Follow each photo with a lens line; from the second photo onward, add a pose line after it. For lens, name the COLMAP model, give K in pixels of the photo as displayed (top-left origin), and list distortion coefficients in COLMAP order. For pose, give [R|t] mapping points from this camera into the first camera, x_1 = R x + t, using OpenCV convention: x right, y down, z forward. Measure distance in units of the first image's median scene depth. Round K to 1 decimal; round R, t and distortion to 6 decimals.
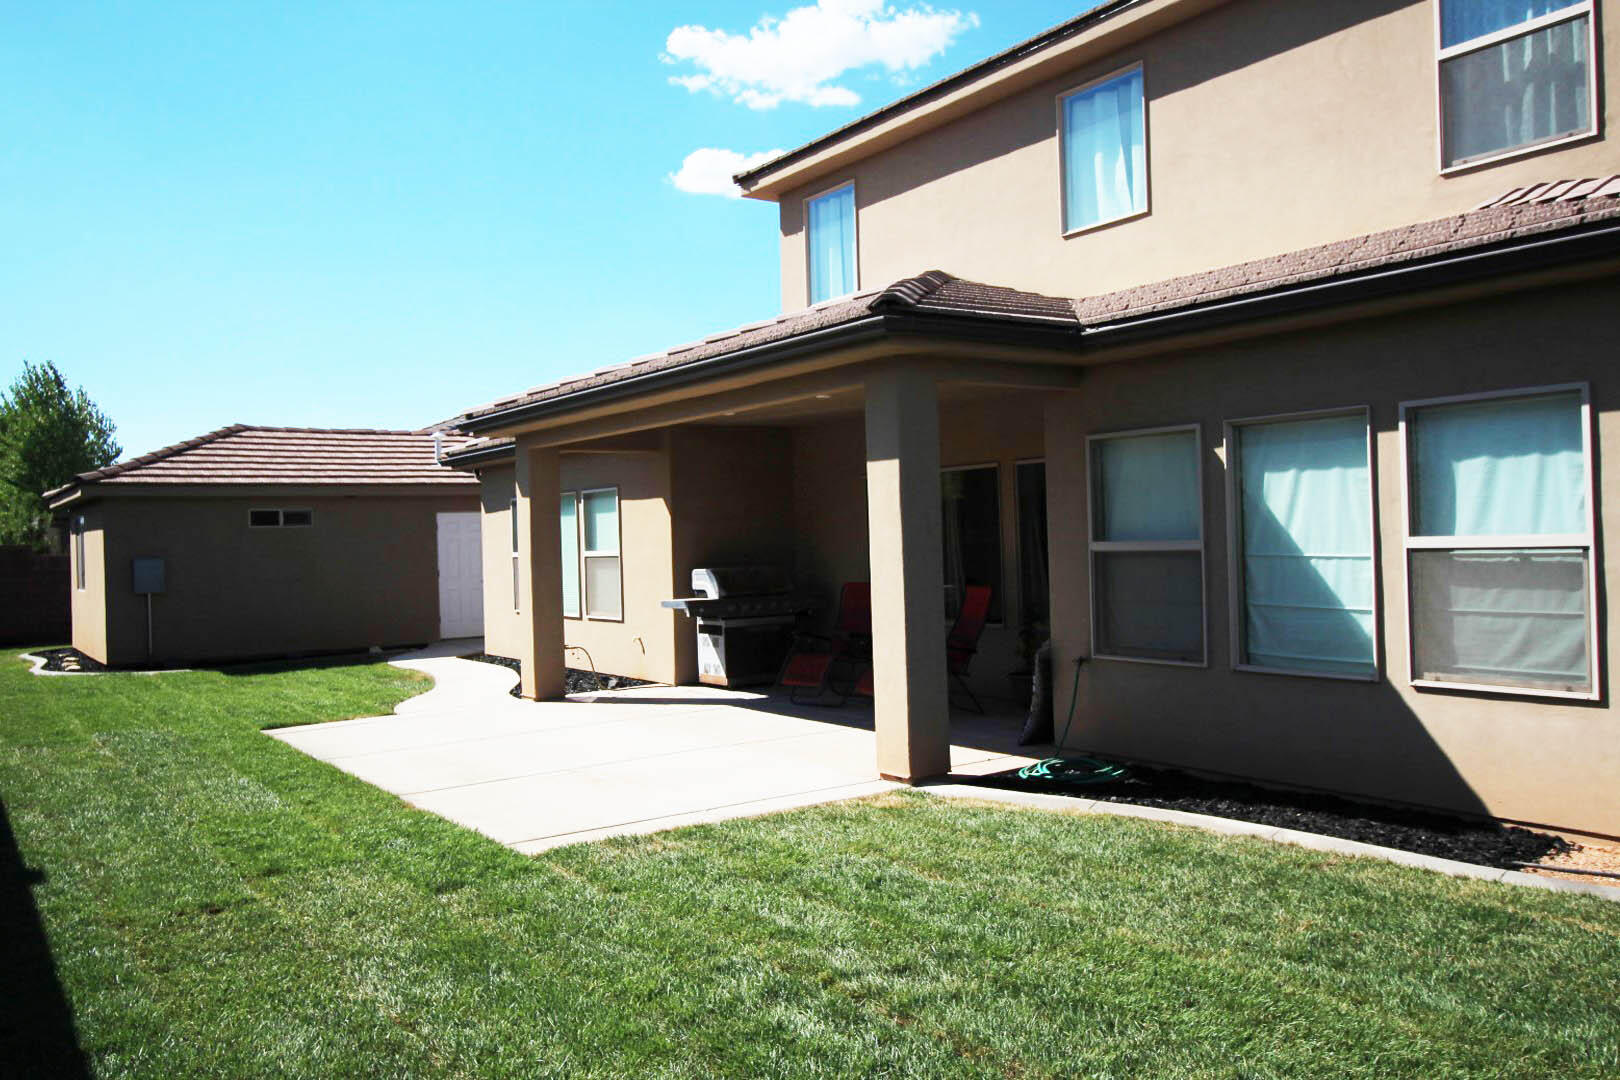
lens RADIAL K [[1286.0, 0, 810.2], [0, 1286.0, 547.2], [0, 0, 1]] dist [0.032750, -0.056866]
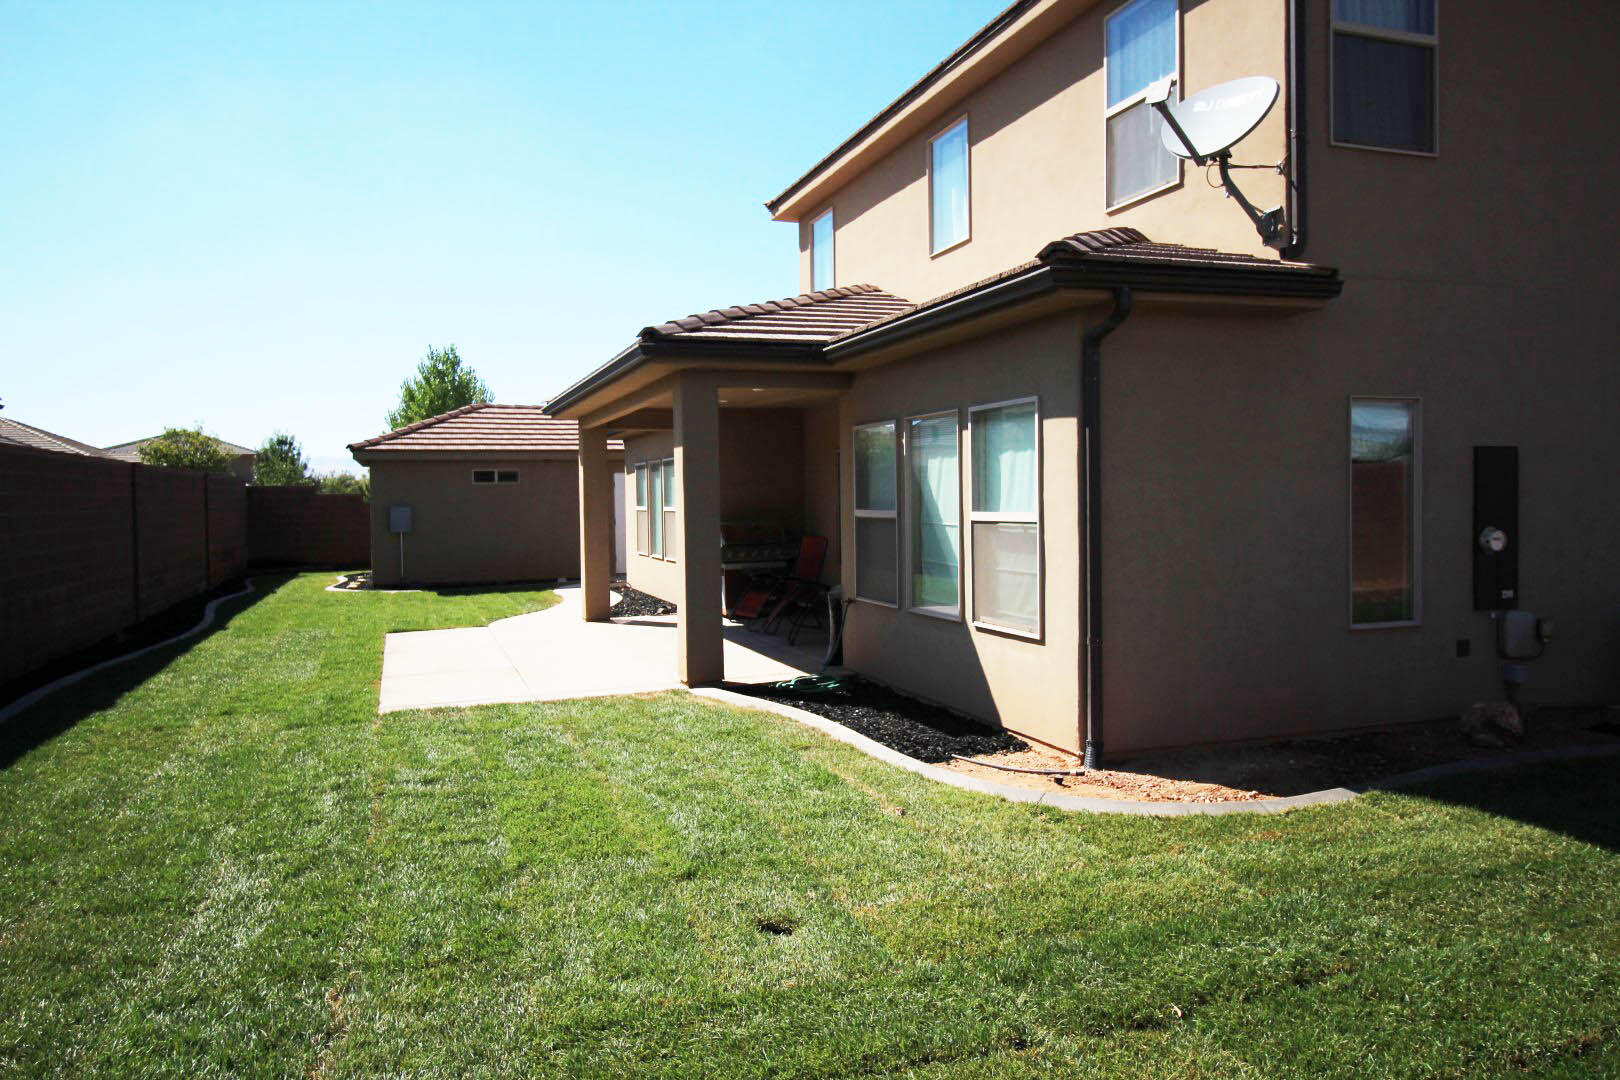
lens RADIAL K [[1189.0, 0, 809.9], [0, 1189.0, 538.0], [0, 0, 1]] dist [0.000354, 0.000230]
pose [[0.963246, 0.022556, -0.267673, 0.491400], [-0.013588, 0.999284, 0.035311, -0.016602], [0.268278, -0.030376, 0.962862, -0.153234]]
